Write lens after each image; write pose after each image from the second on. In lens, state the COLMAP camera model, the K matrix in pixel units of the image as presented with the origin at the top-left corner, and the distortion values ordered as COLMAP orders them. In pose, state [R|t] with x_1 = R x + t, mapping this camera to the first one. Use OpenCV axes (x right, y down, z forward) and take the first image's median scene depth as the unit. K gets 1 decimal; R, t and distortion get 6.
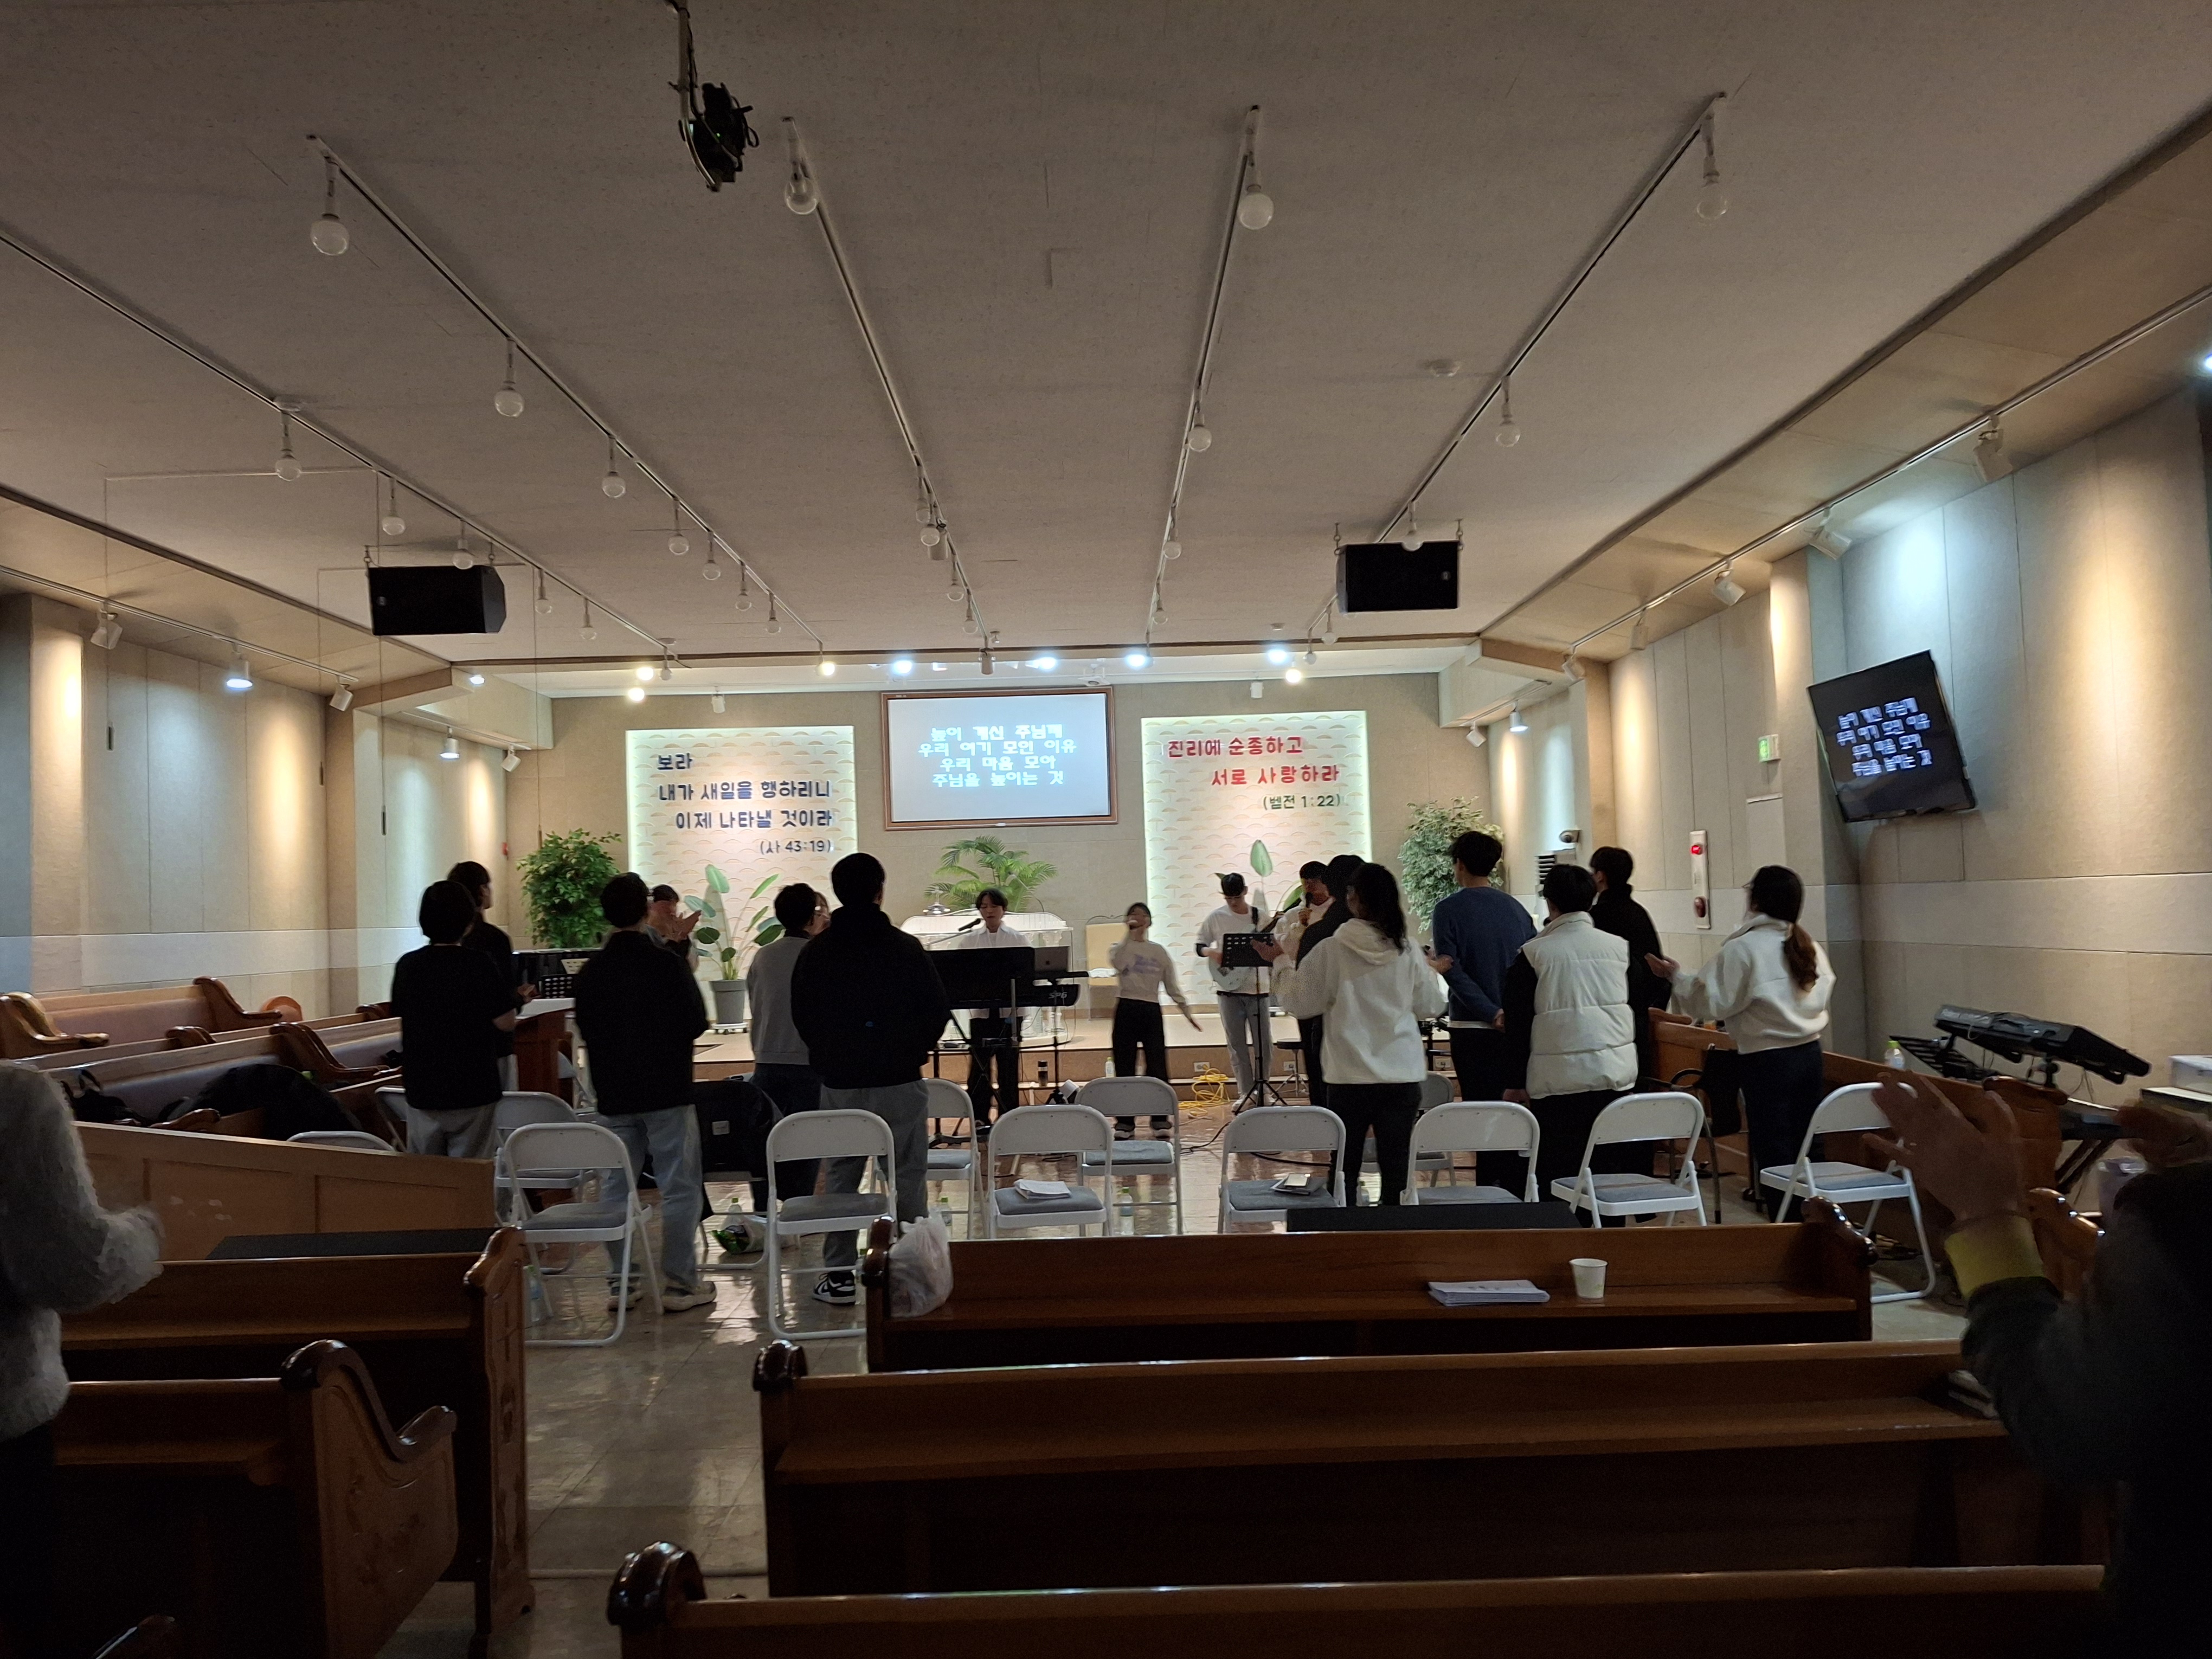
lens RADIAL K [[1764.4, 0, 1057.1], [0, 1764.4, 832.9], [0, 0, 1]] dist [0.123476, -0.031440]
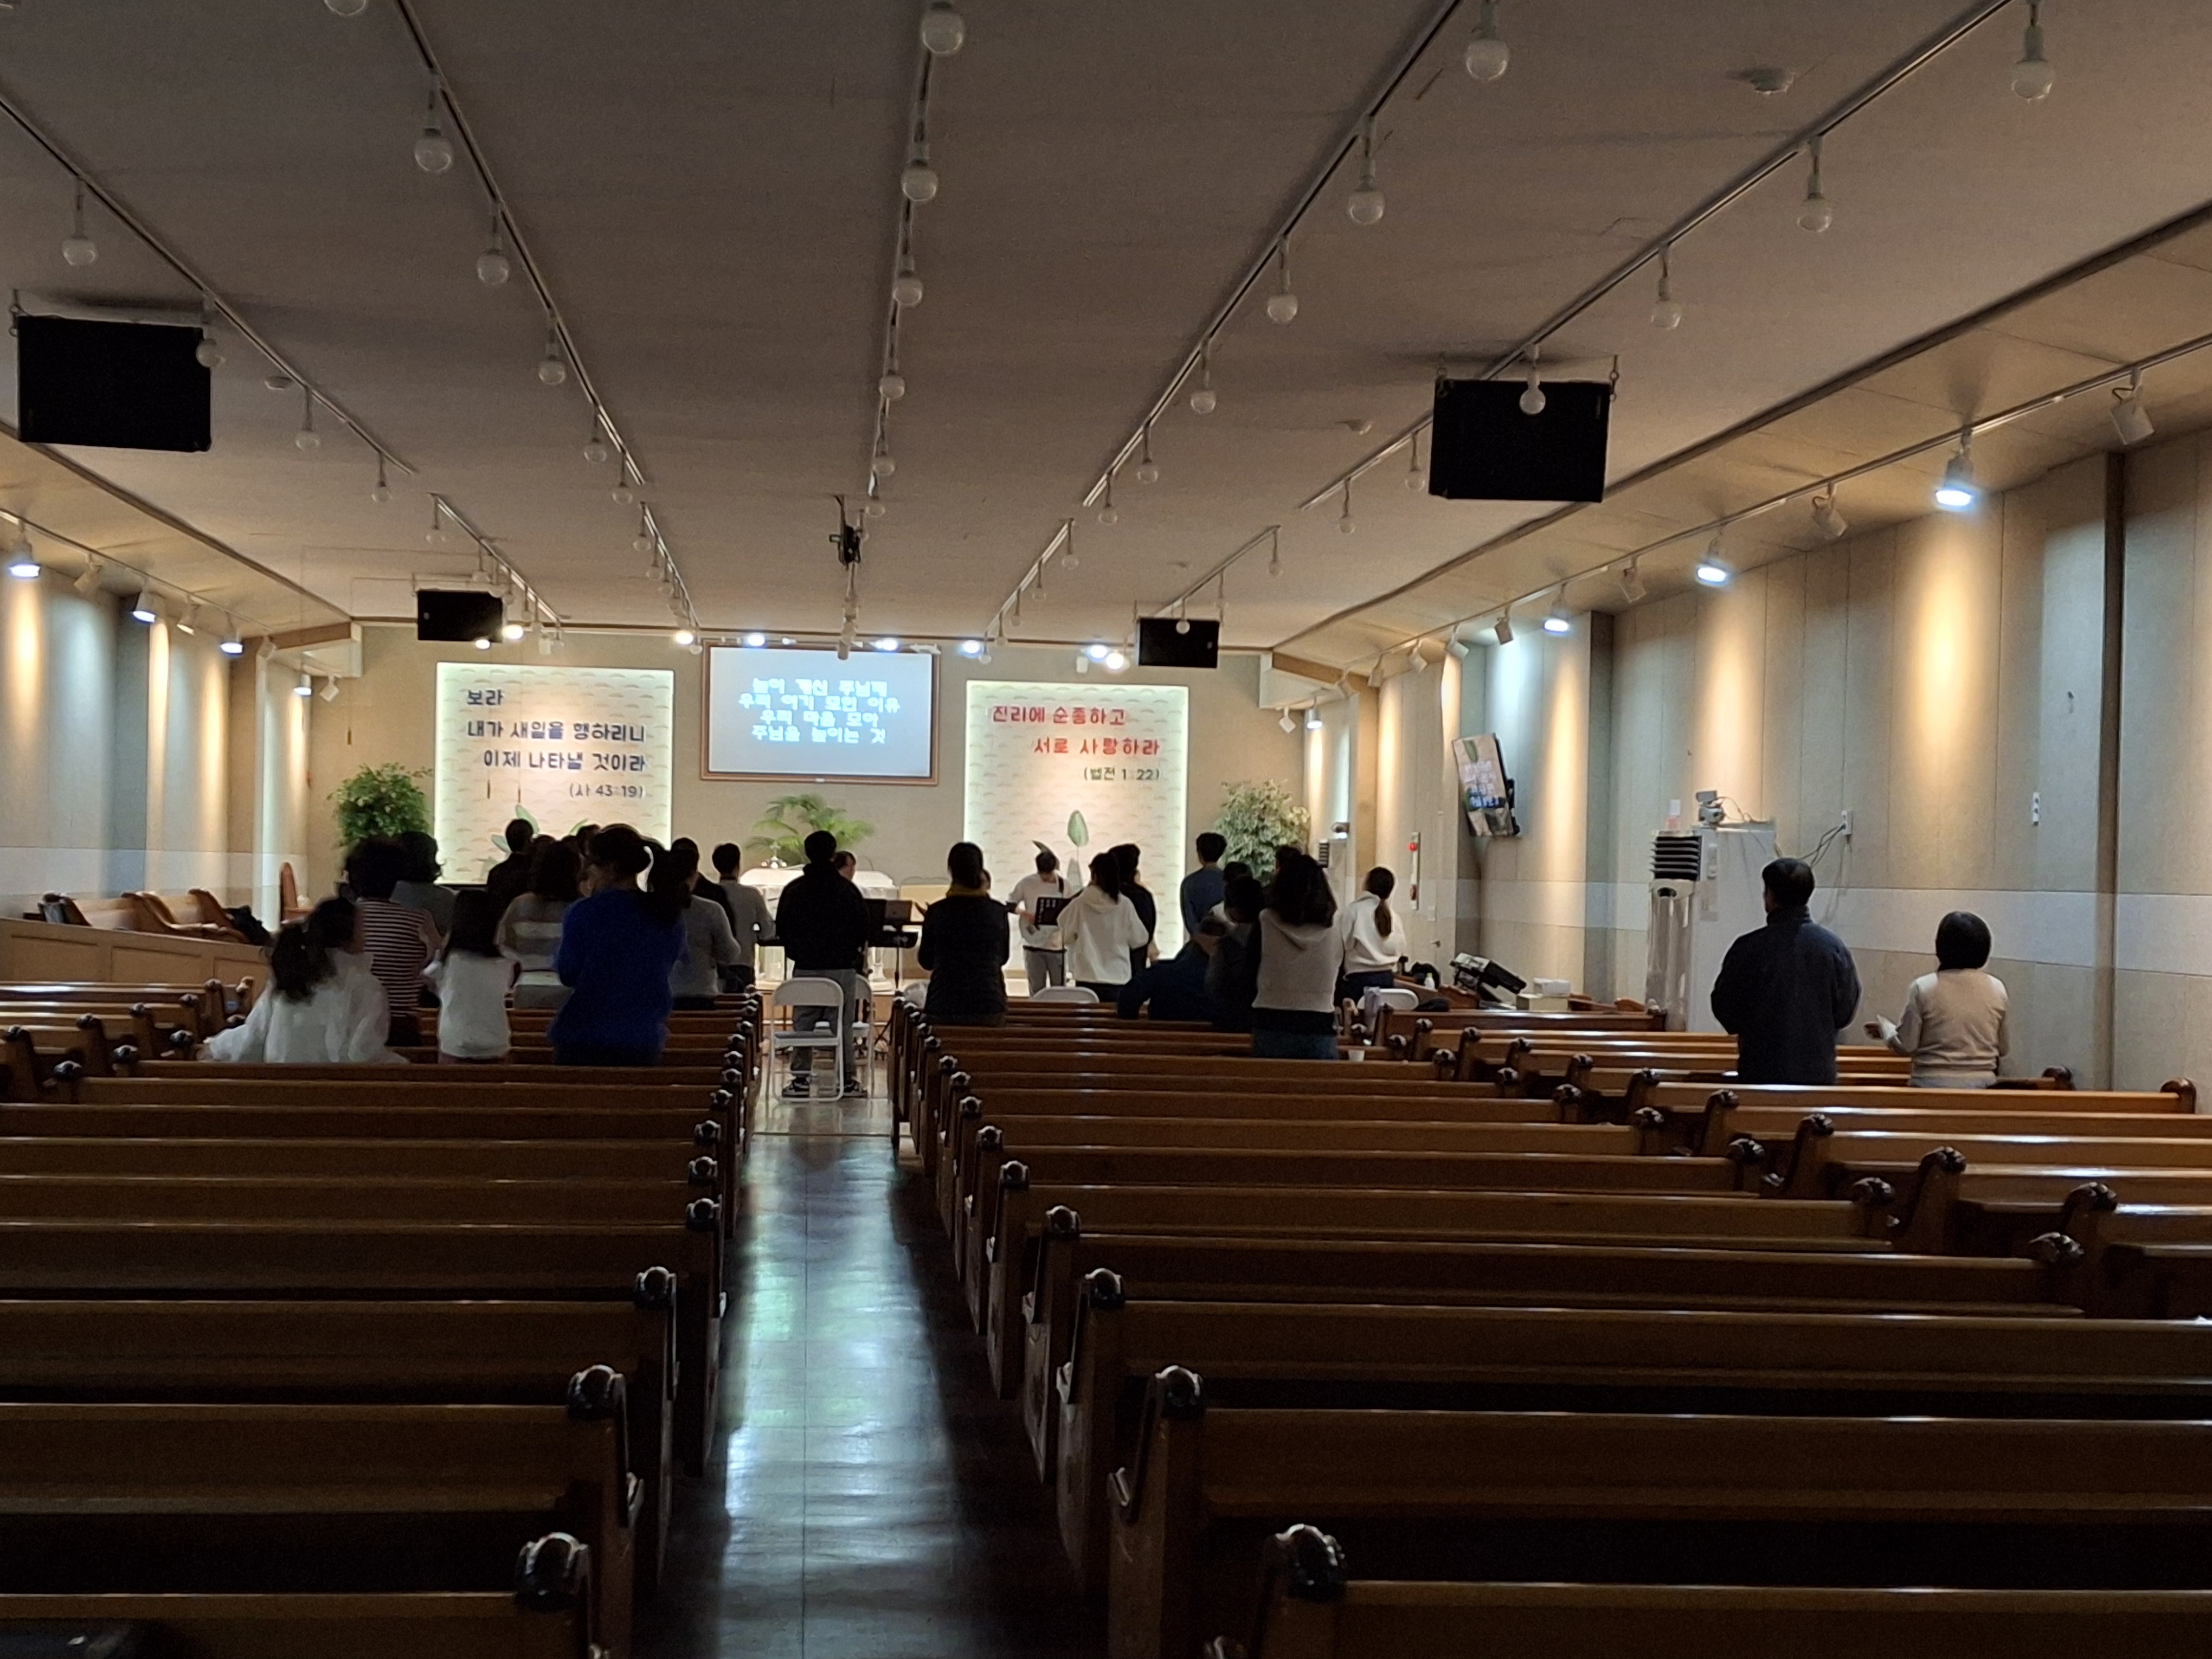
lens RADIAL K [[3125.7, 0, 1123.4], [0, 3125.7, 849.7], [0, 0, 1]] dist [0.106864, 0.000000]
pose [[0.991377, 0.050701, 0.120833, -0.074288], [-0.054947, 0.997974, 0.032071, -0.032105], [-0.118962, -0.038434, 0.992155, -0.776946]]
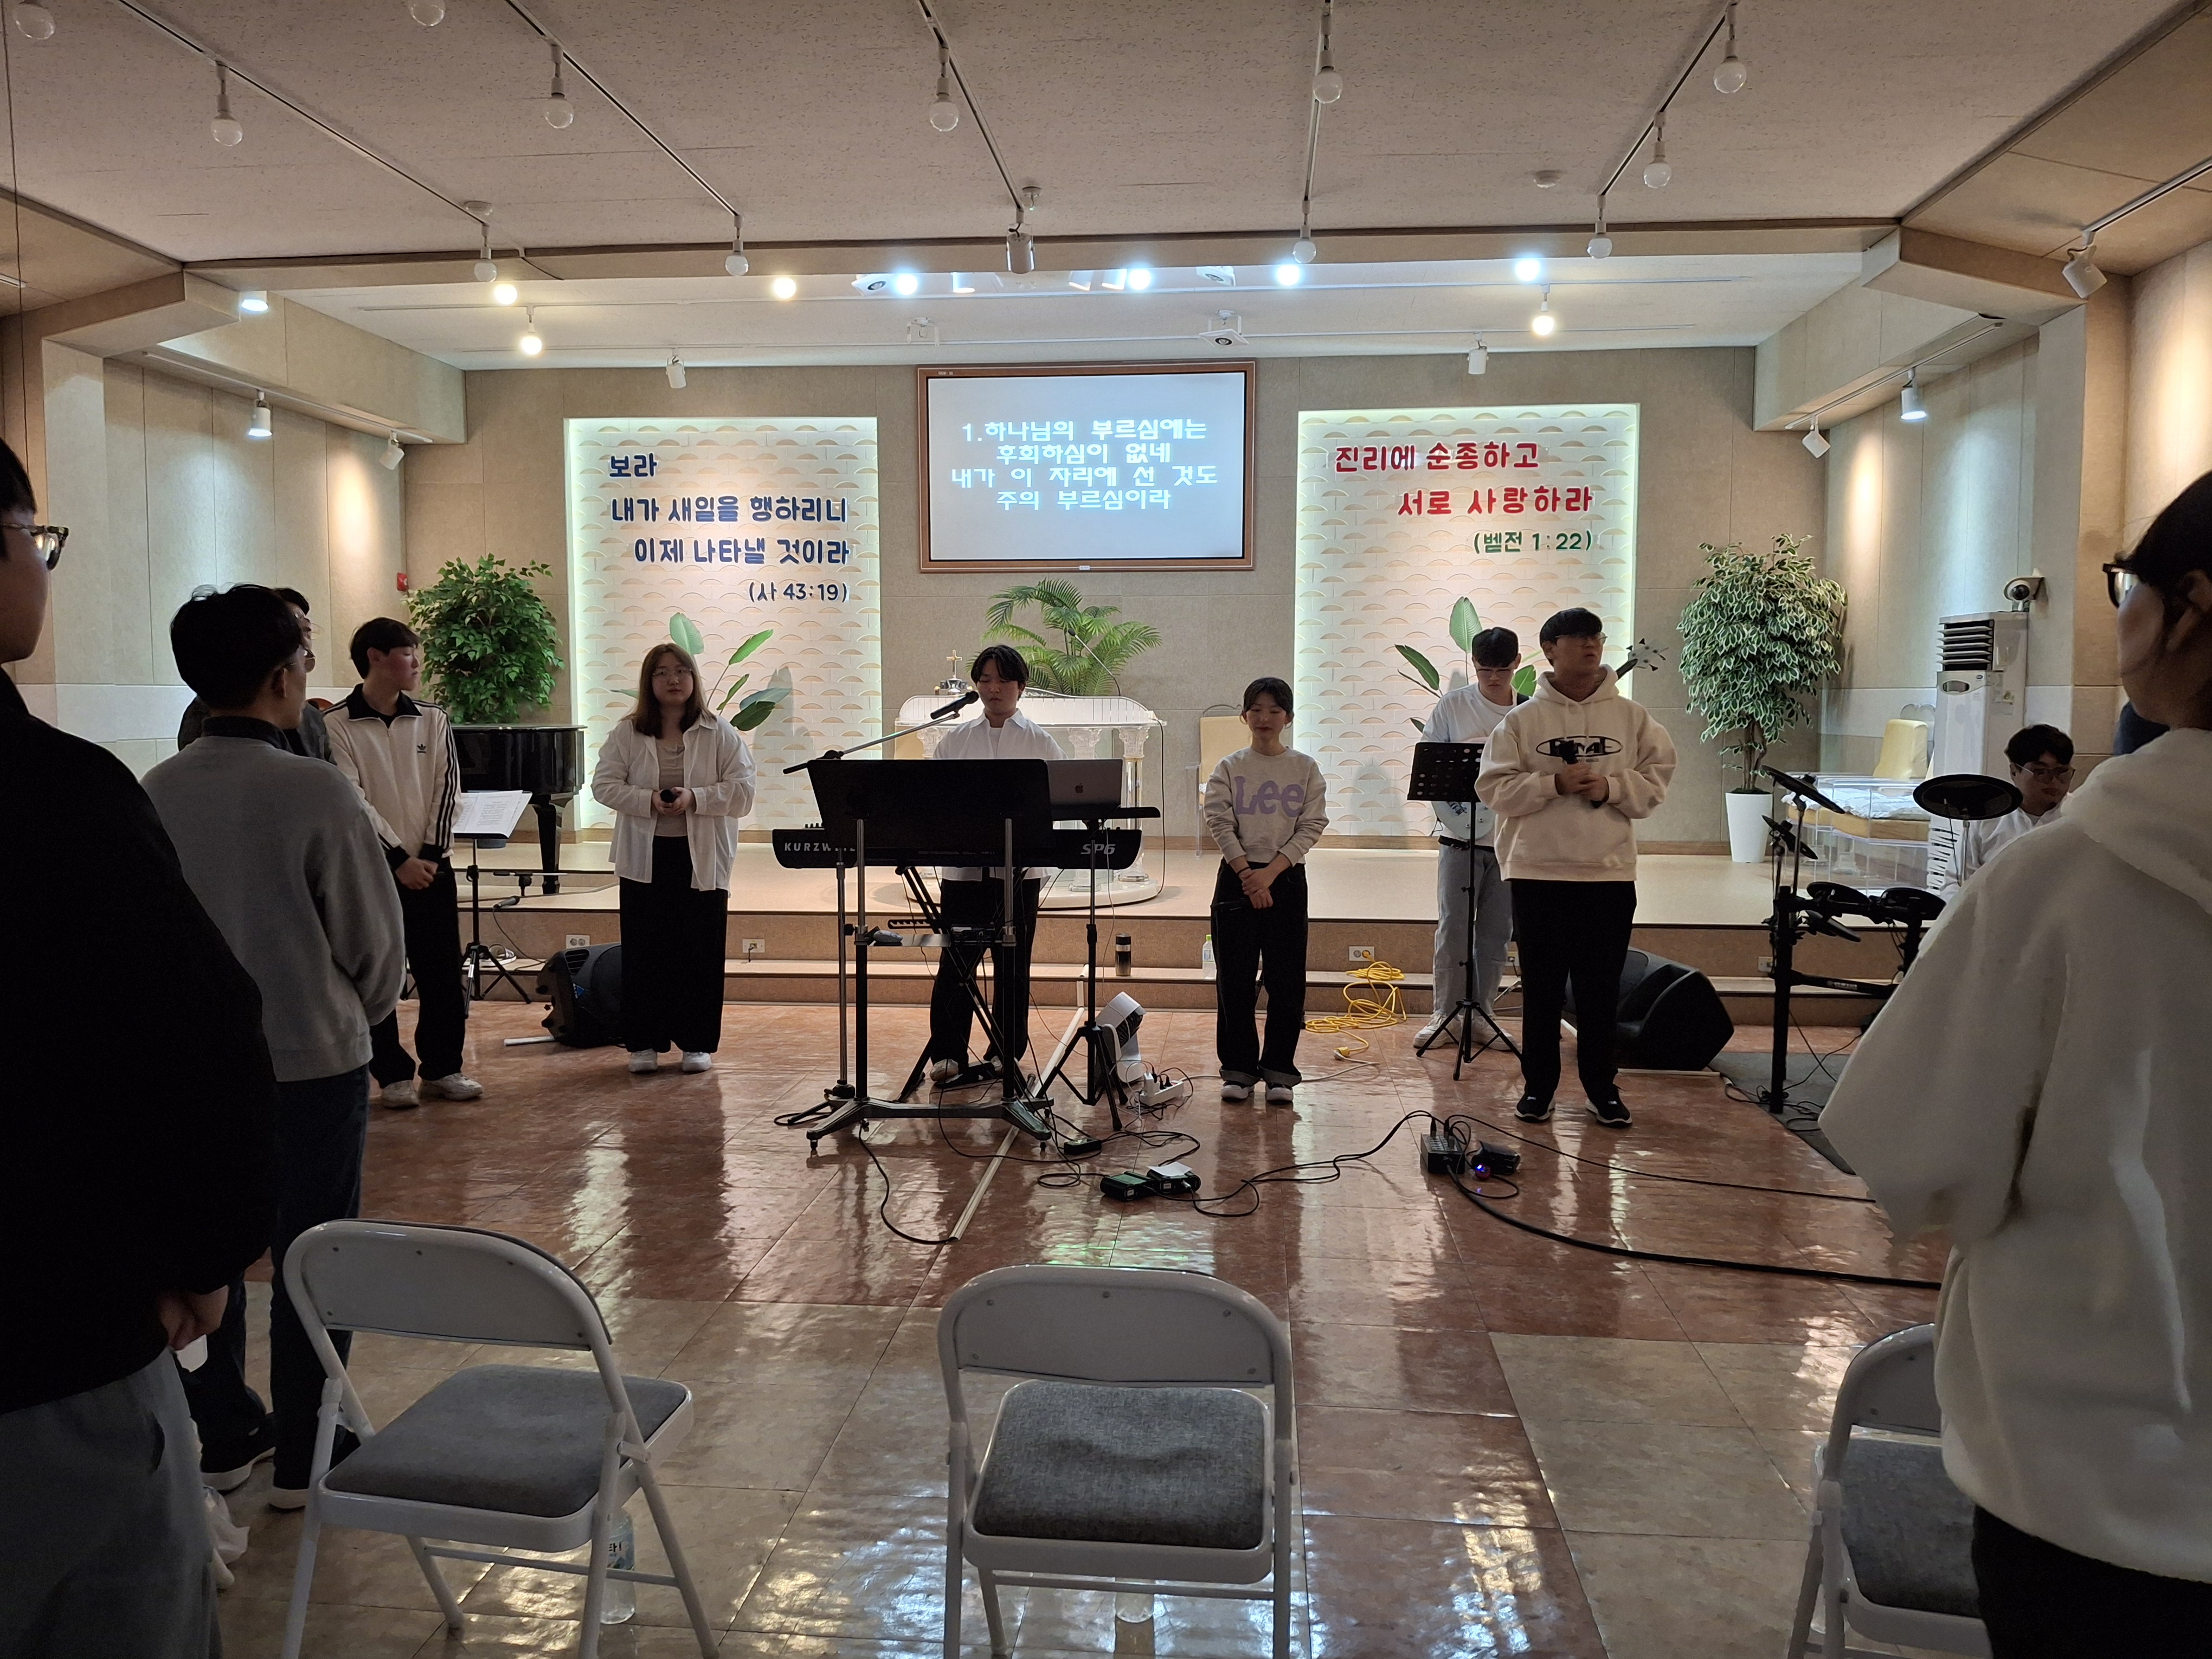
lens RADIAL K [[1703.9, 0, 1065.2], [0, 1703.9, 855.7], [0, 0, 1]] dist [0.070508, -0.018001]
pose [[0.995293, 0.039472, -0.088506, 0.024456], [-0.026943, 0.989991, 0.138538, 0.015022], [0.093088, -0.135502, 0.986394, 0.327601]]
